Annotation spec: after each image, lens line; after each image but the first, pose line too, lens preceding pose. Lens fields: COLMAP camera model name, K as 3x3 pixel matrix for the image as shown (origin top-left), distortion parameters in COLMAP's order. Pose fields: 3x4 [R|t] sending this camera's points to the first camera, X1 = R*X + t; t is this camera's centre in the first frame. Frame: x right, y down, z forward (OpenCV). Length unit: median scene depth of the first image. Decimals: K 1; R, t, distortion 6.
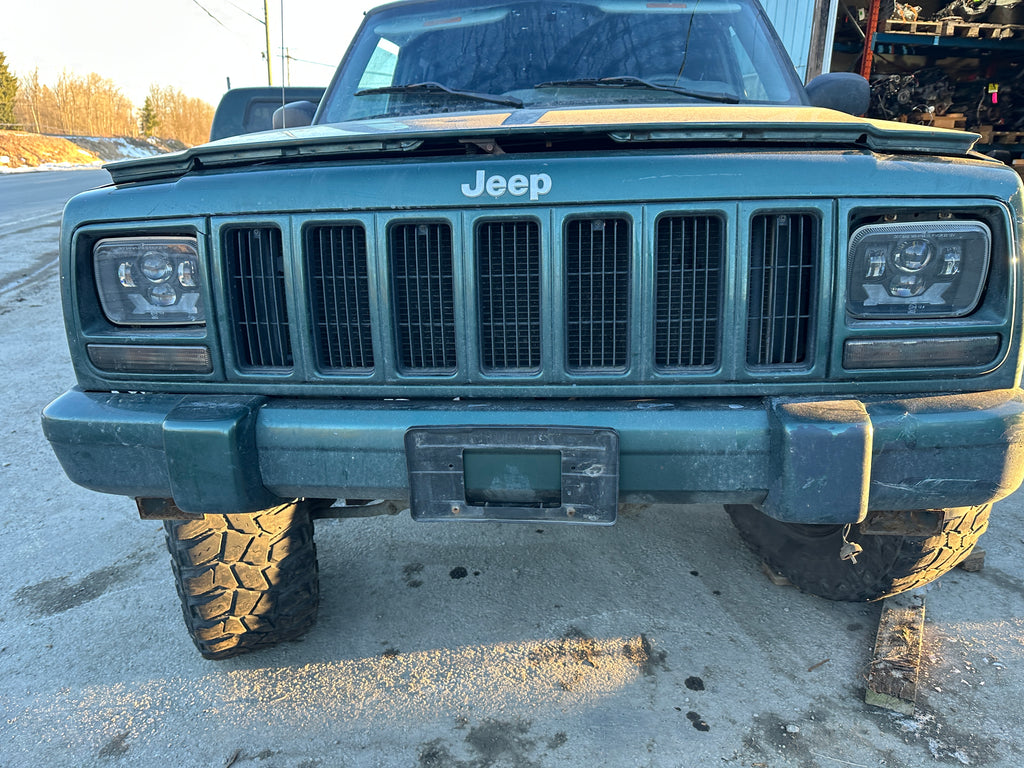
lens RADIAL K [[728.5, 0, 507.9], [0, 728.5, 379.6], [0, 0, 1]] dist [-0.005844, 0.002562]
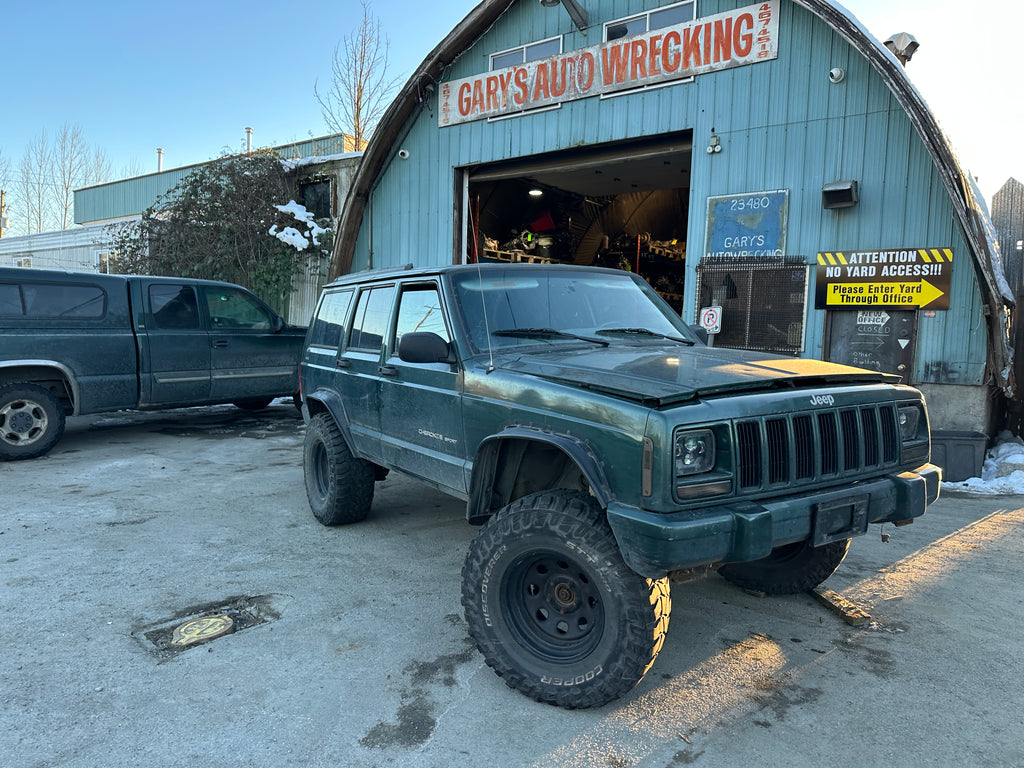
lens RADIAL K [[723.9, 0, 510.2], [0, 723.9, 386.7], [0, 0, 1]] dist [0.053107, -0.083689]
pose [[0.794945, -0.029108, 0.605982, -1.657281], [0.158257, 0.974215, -0.160809, -0.053354], [-0.585676, 0.223735, 0.779054, -0.241487]]
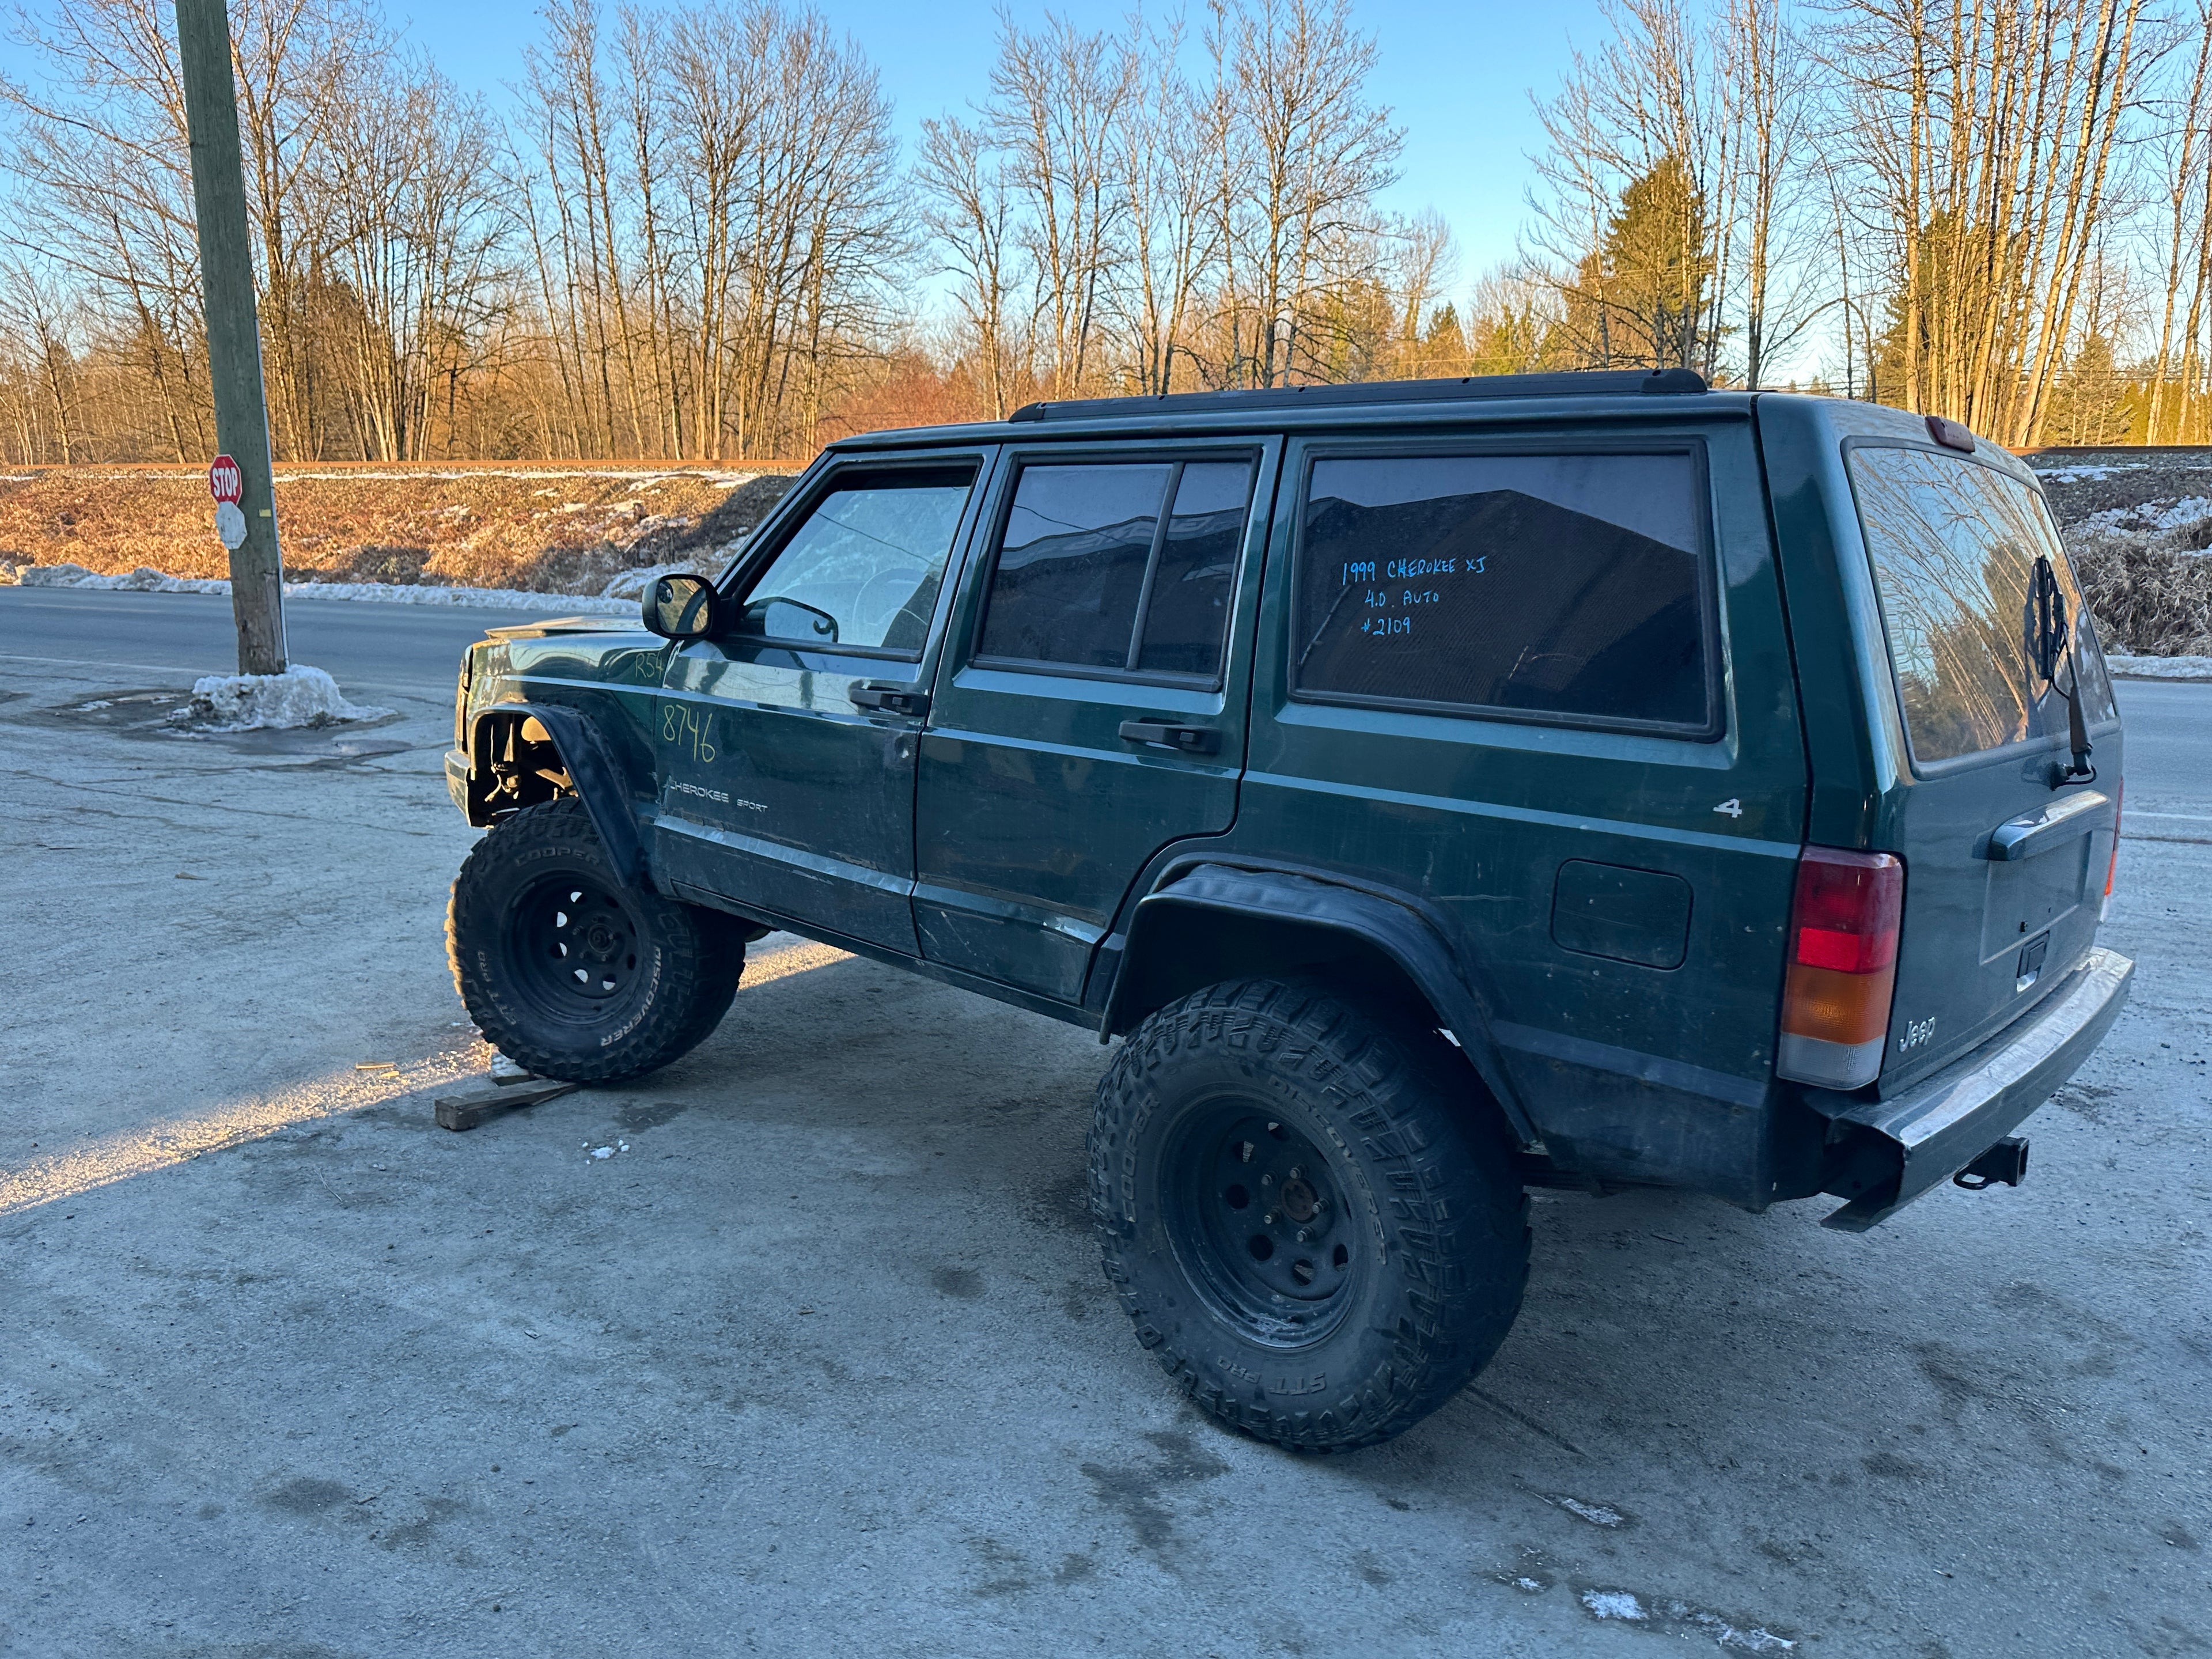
lens RADIAL K [[1553.2, 0, 1116.8], [0, 1553.2, 838.0], [0, 0, 1]] dist [0.040907, -0.056145]
pose [[-0.591129, 0.157402, -0.791070, 2.230957], [-0.250330, 0.896539, 0.365447, -1.310399], [0.766748, 0.414055, -0.490568, 3.341760]]
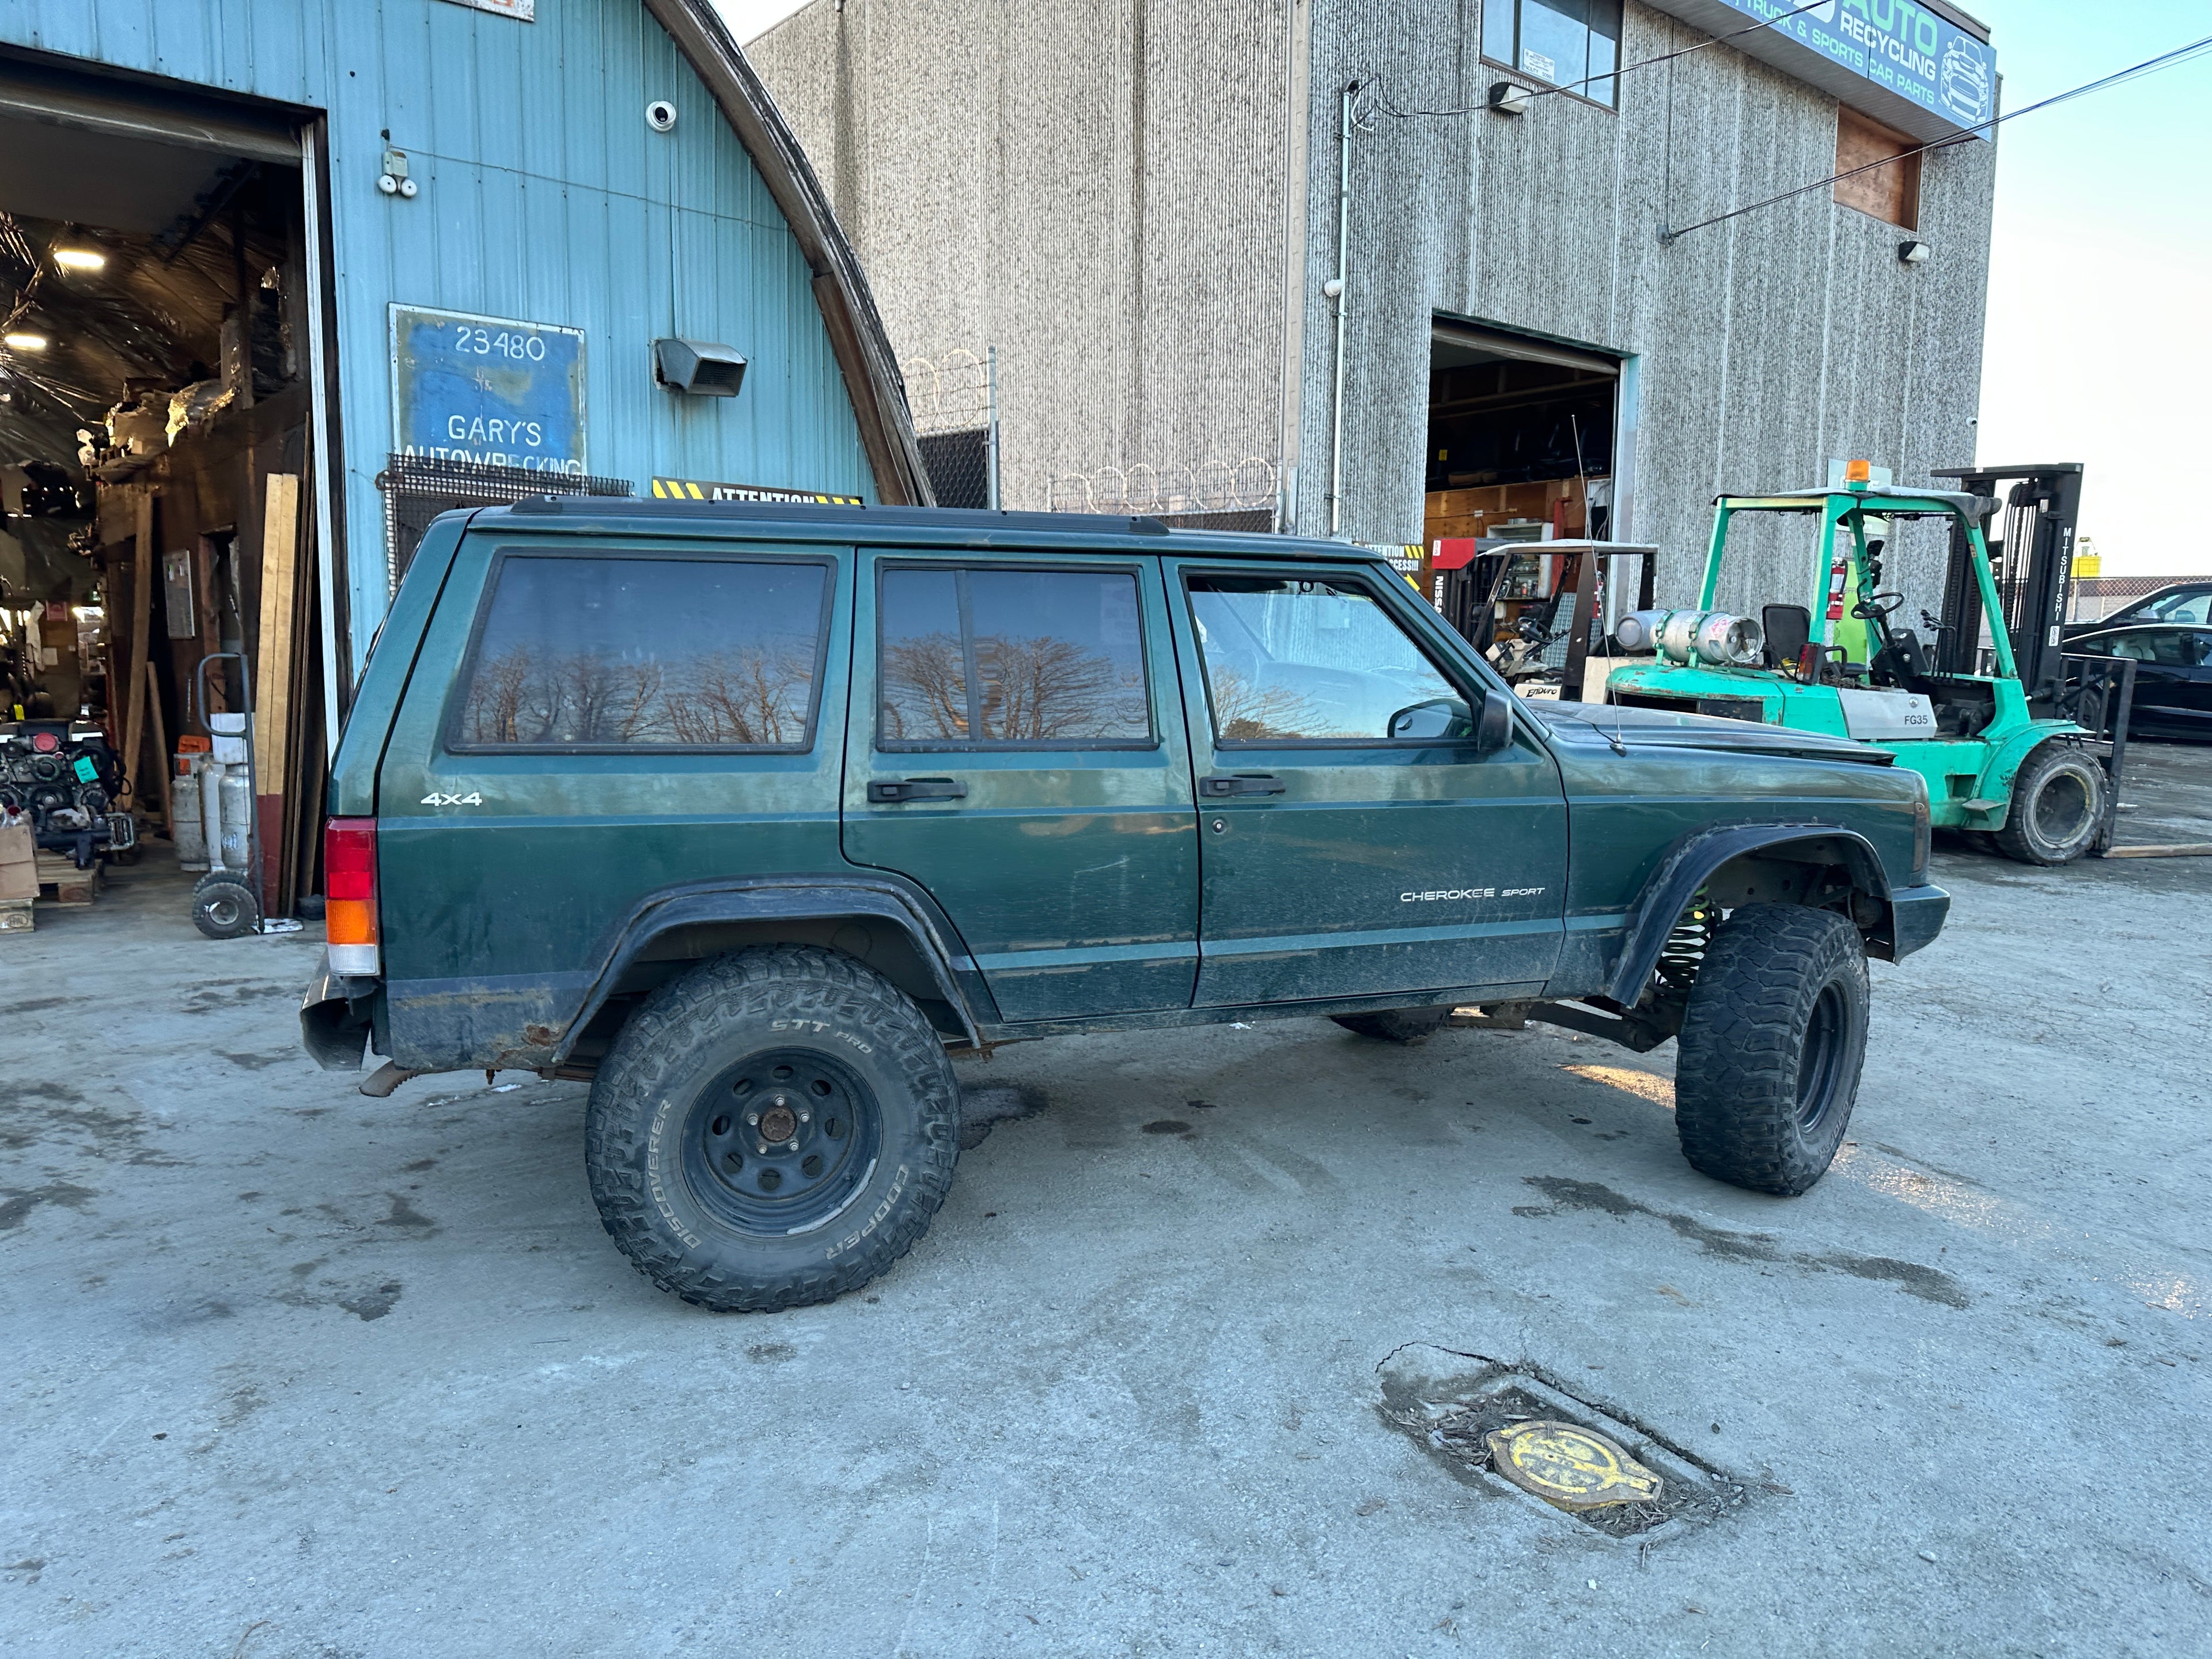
lens RADIAL K [[1557.2, 0, 1114.6], [0, 1557.2, 843.0], [0, 0, 1]] dist [0.029365, -0.035036]
pose [[-0.409434, -0.124712, 0.903776, -2.490576], [0.258333, 0.934224, 0.245945, -1.171947], [-0.875002, 0.334173, -0.350286, 3.140529]]
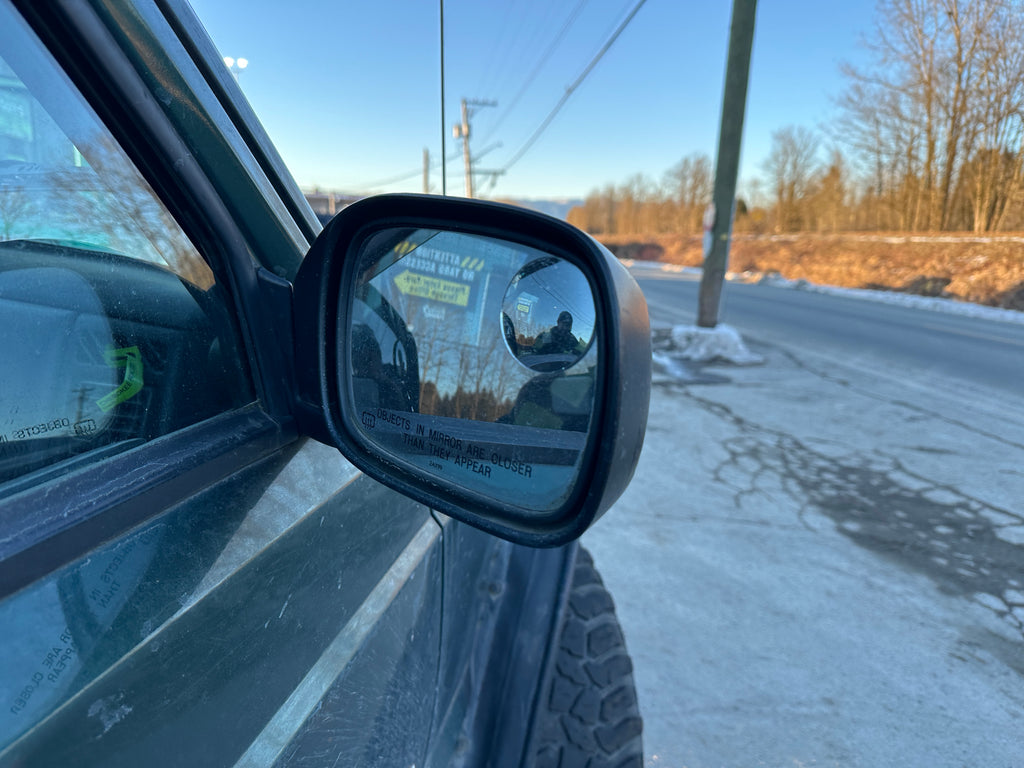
lens RADIAL K [[737.2, 0, 511.6], [0, 737.2, 382.4], [0, 0, 1]] dist [0.008398, -0.026824]
pose [[-0.994603, -0.069333, 0.077182, -0.521985], [-0.024541, 0.880030, 0.474284, -0.698075], [-0.100806, 0.469830, -0.876982, 1.902080]]
